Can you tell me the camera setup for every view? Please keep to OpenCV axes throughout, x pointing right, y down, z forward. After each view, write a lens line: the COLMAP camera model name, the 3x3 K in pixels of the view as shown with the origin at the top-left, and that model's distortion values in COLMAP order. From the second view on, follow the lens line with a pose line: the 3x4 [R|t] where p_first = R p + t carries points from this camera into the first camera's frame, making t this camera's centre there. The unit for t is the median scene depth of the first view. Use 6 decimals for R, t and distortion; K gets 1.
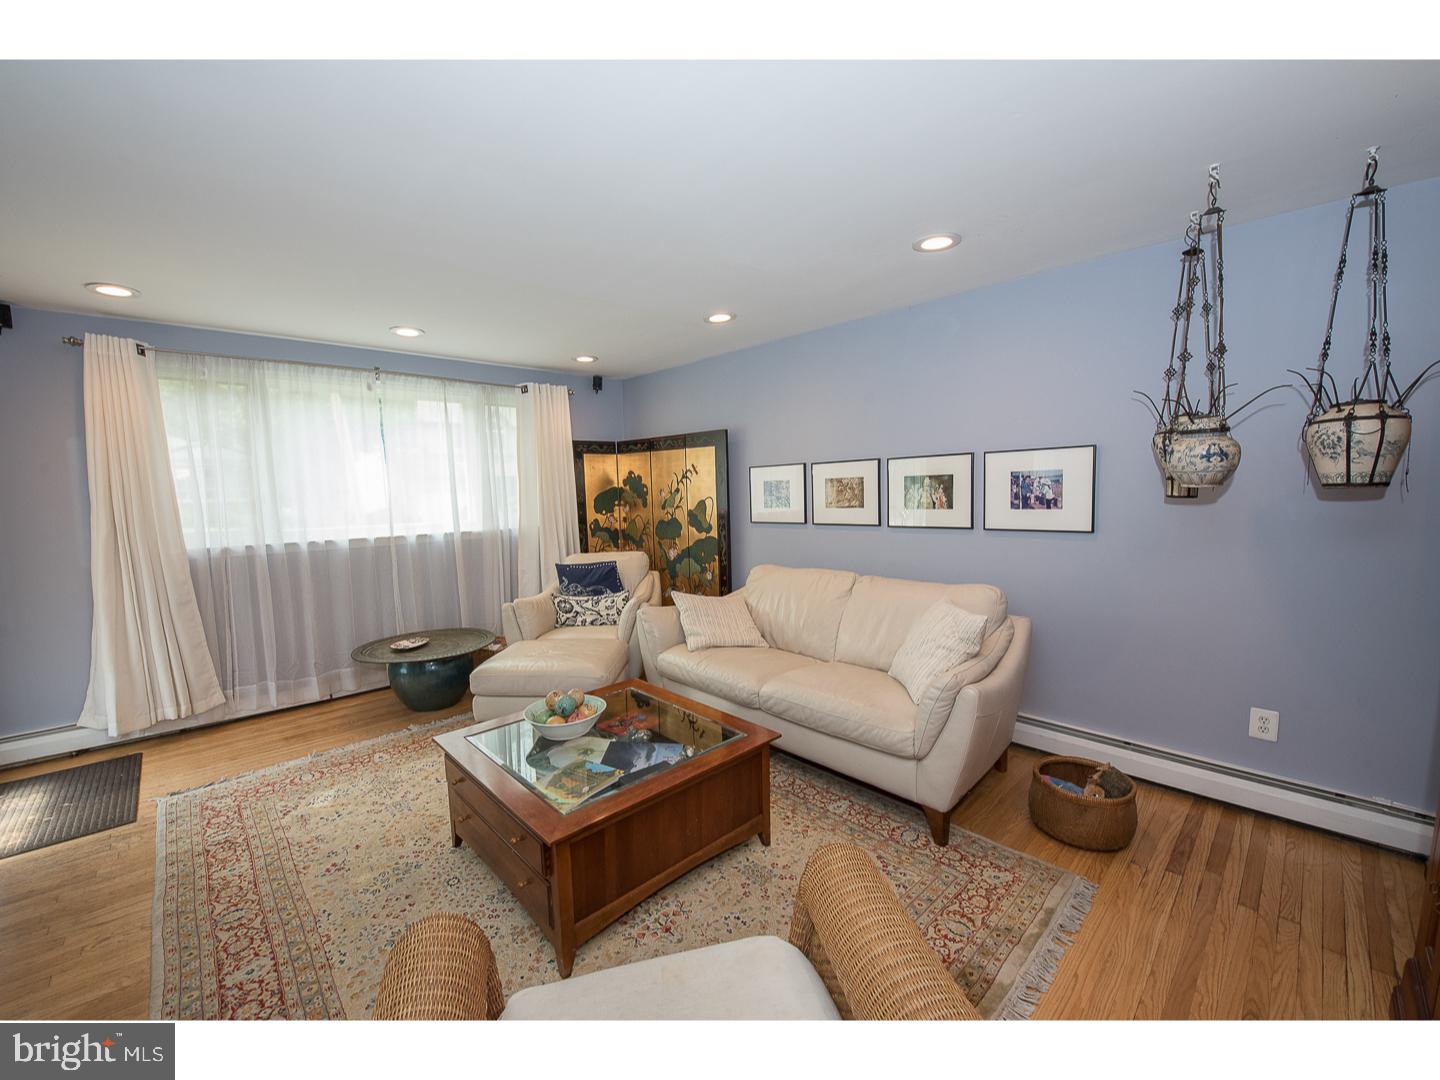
lens RADIAL K [[581.1, 0, 720.0], [0, 581.1, 540.0], [0, 0, 1]] dist [-0.011086, -0.005501]
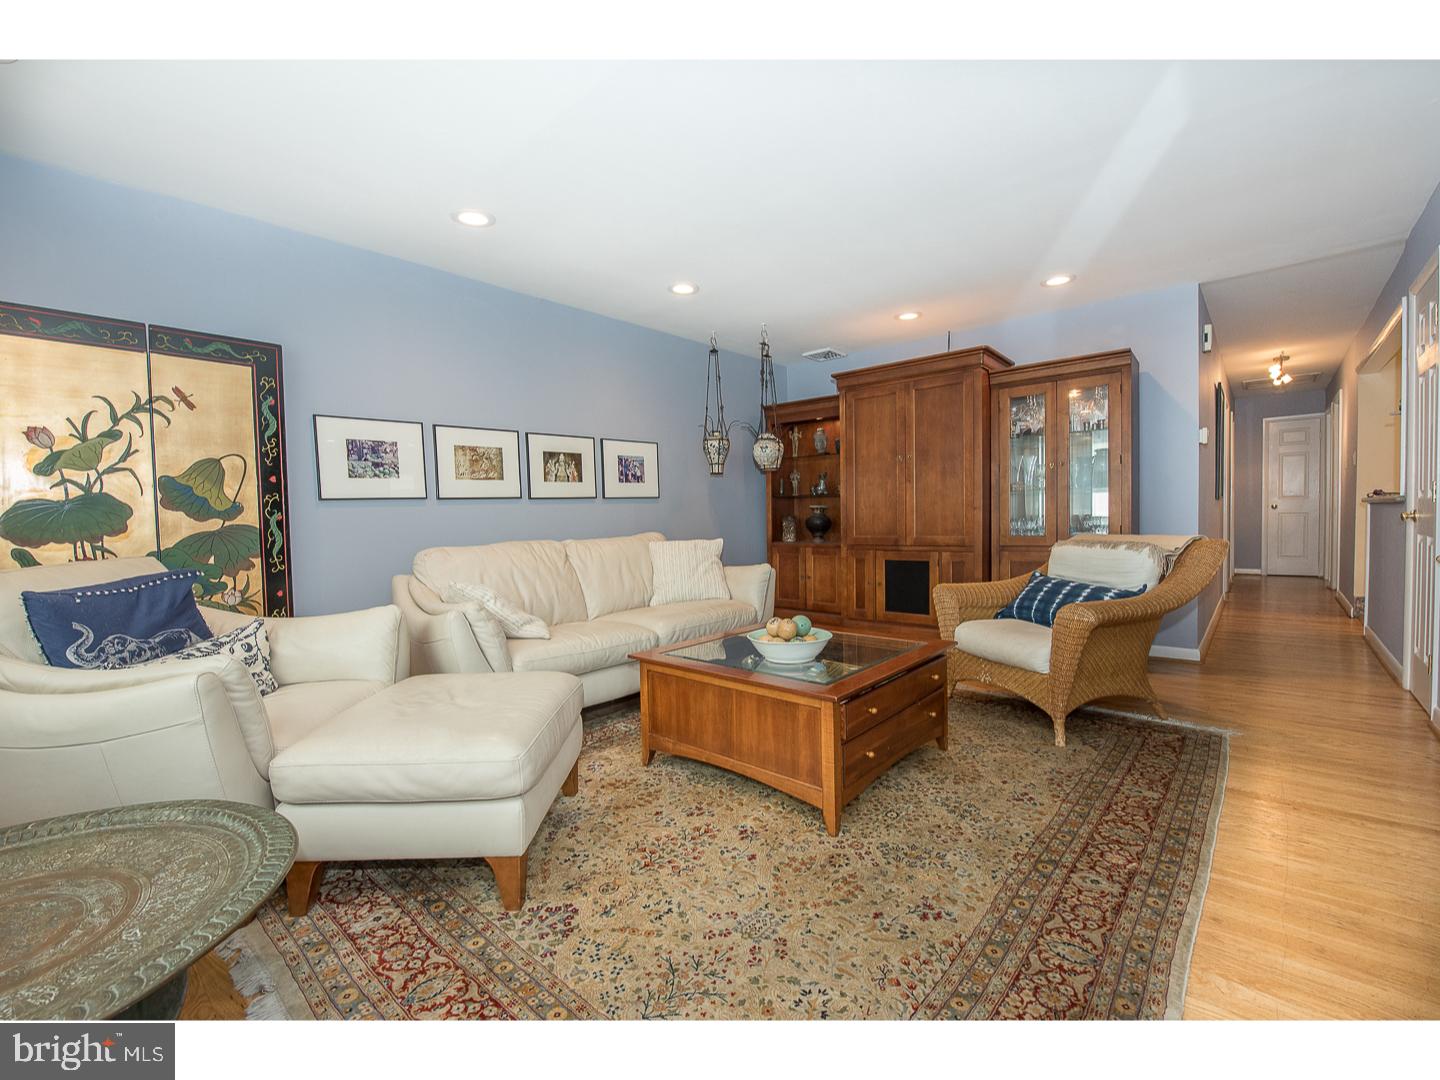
lens RADIAL K [[616.9, 0, 720.0], [0, 616.9, 540.0], [0, 0, 1]] dist [-0.007884, -0.005821]
pose [[-0.082910, -0.017915, 0.996396, -0.709074], [0.115851, 0.992886, 0.027492, 0.050418], [-0.989800, 0.117713, -0.080244, 0.654434]]
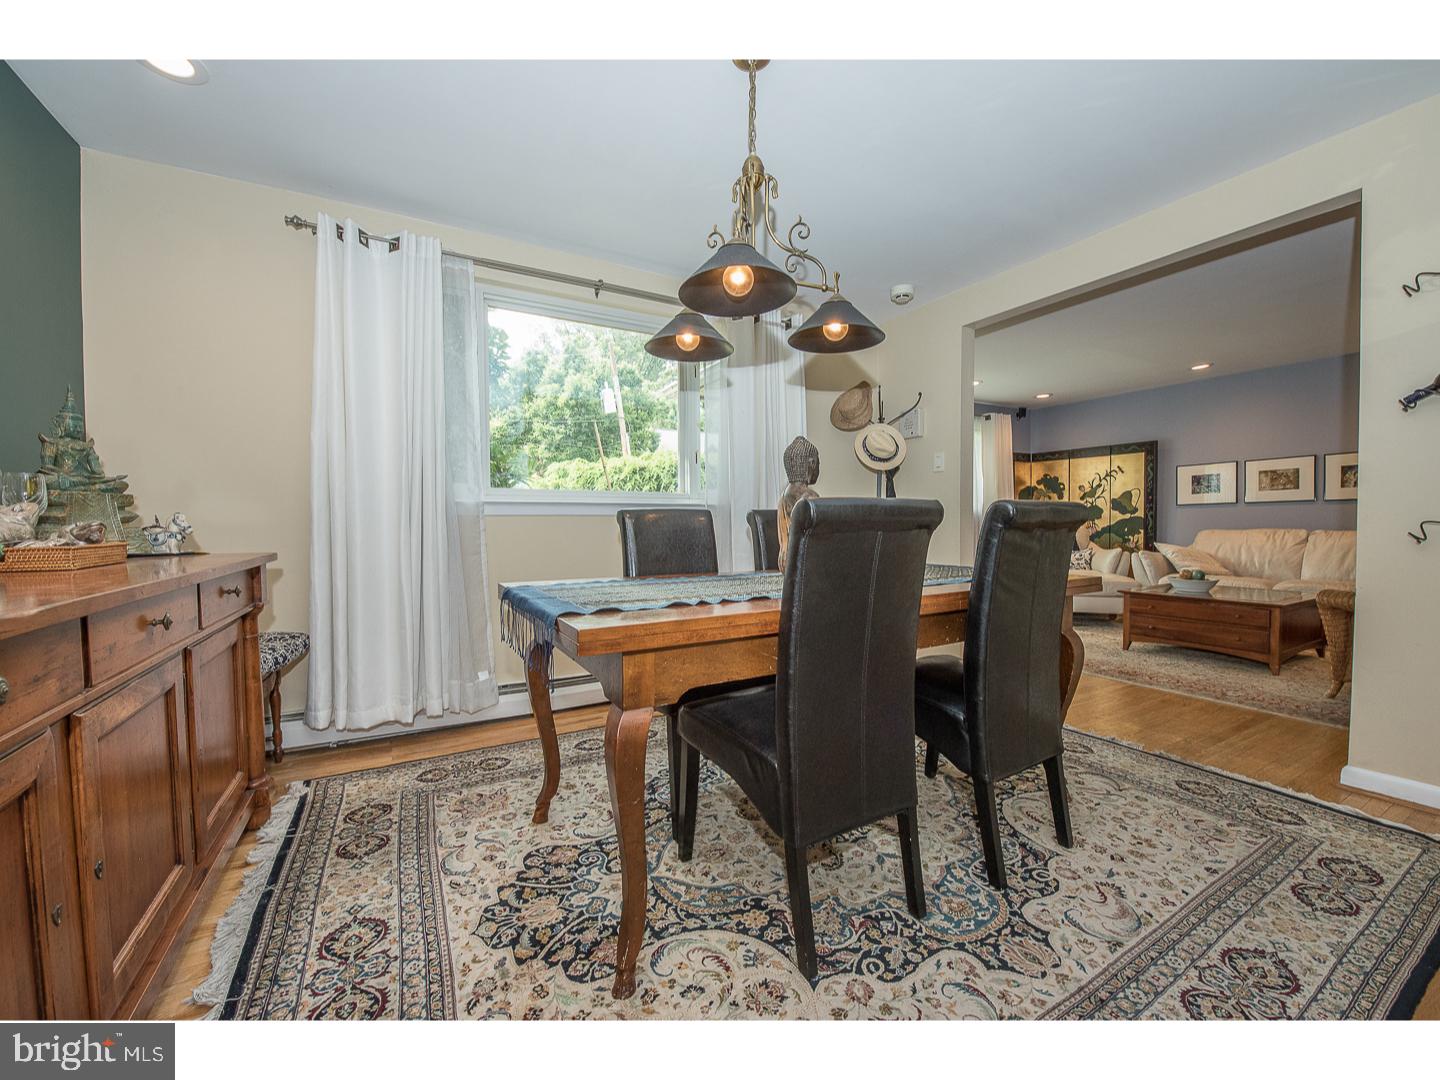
lens RADIAL K [[572.1, 0, 720.0], [0, 572.1, 540.0], [0, 0, 1]] dist [-0.014107, -0.003606]
pose [[0.967597, 0.020518, -0.251666, -0.716247], [-0.034402, 0.998111, -0.050893, 0.173149], [0.250146, 0.057902, 0.966475, -0.645477]]
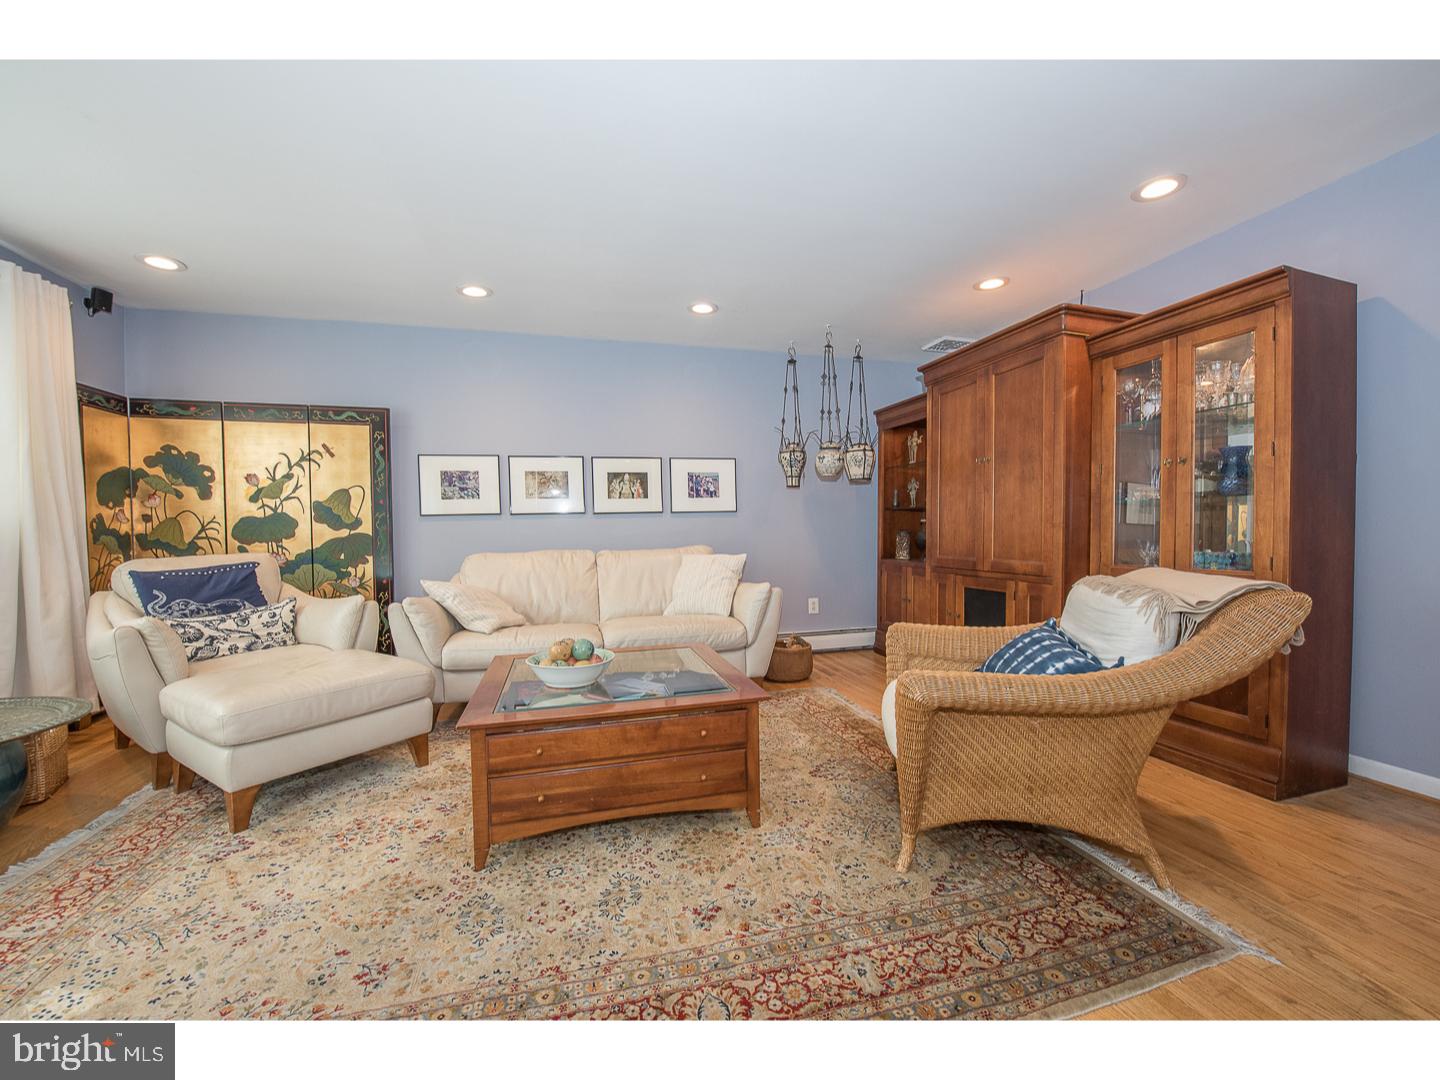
lens RADIAL K [[572.1, 0, 720.0], [0, 572.1, 540.0], [0, 0, 1]] dist [-0.014107, -0.003606]
pose [[0.475113, -0.000754, 0.879925, -0.534891], [0.081901, 0.995696, -0.043370, 0.089134], [-0.876105, 0.092673, 0.473130, 0.187024]]
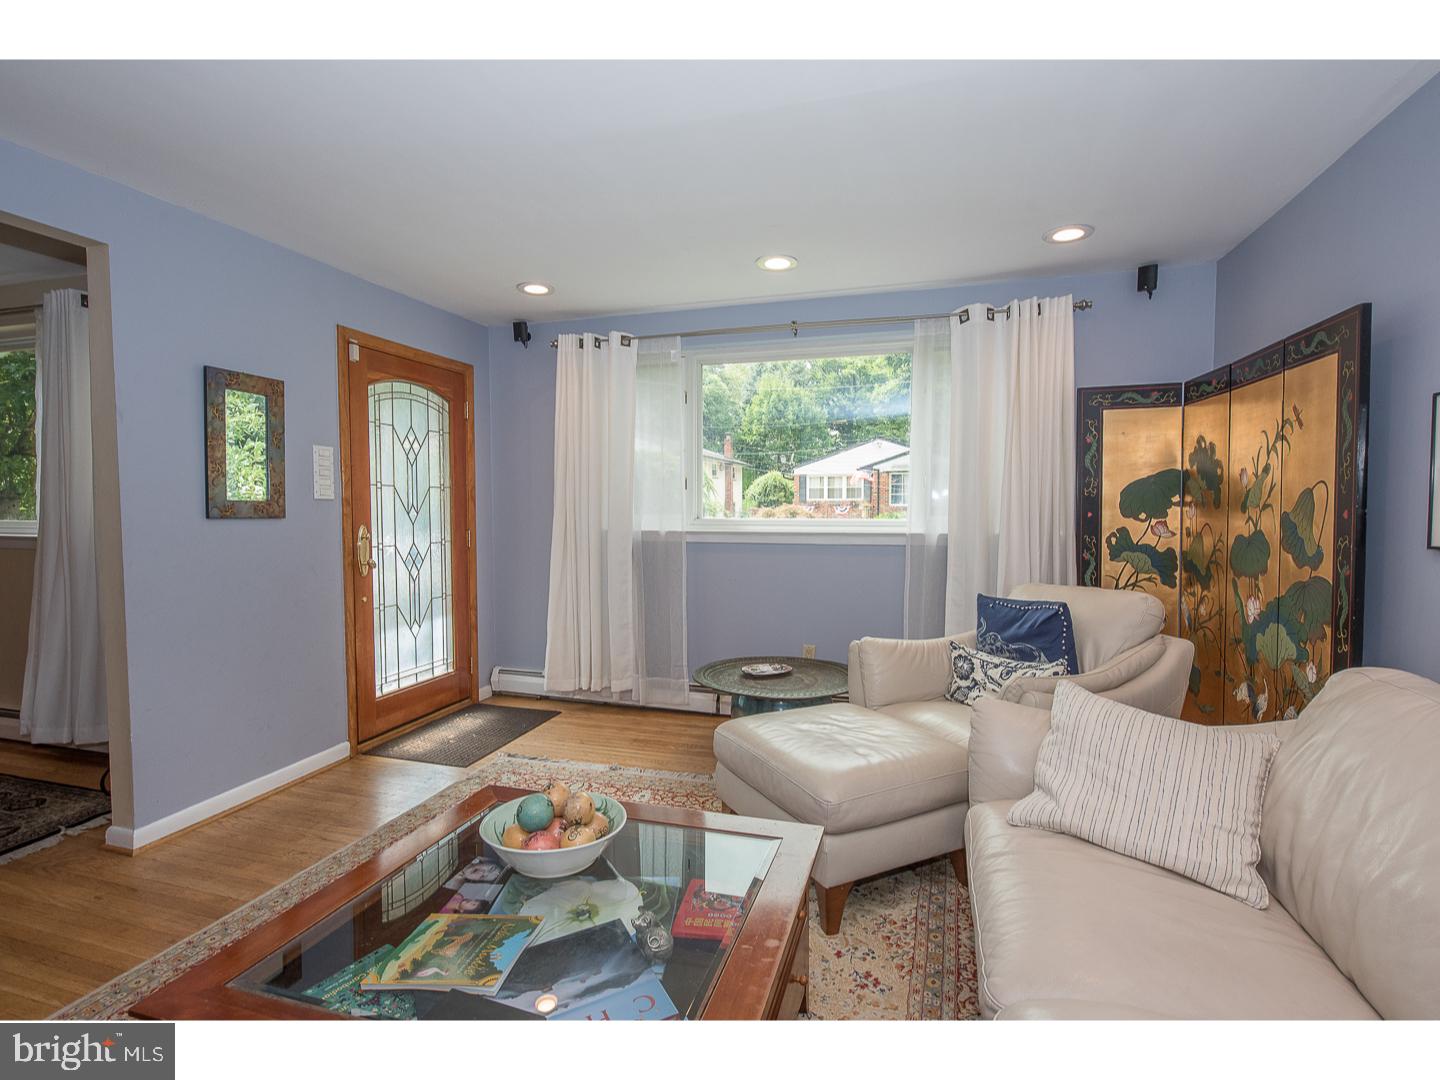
lens RADIAL K [[710.9, 0, 720.0], [0, 710.9, 540.0], [0, 0, 1]] dist [-0.003696, -0.000776]
pose [[0.495169, 0.060412, -0.866694, 0.226560], [-0.086302, 0.996066, 0.020123, -0.006736], [0.864500, 0.064833, 0.498434, 0.430016]]
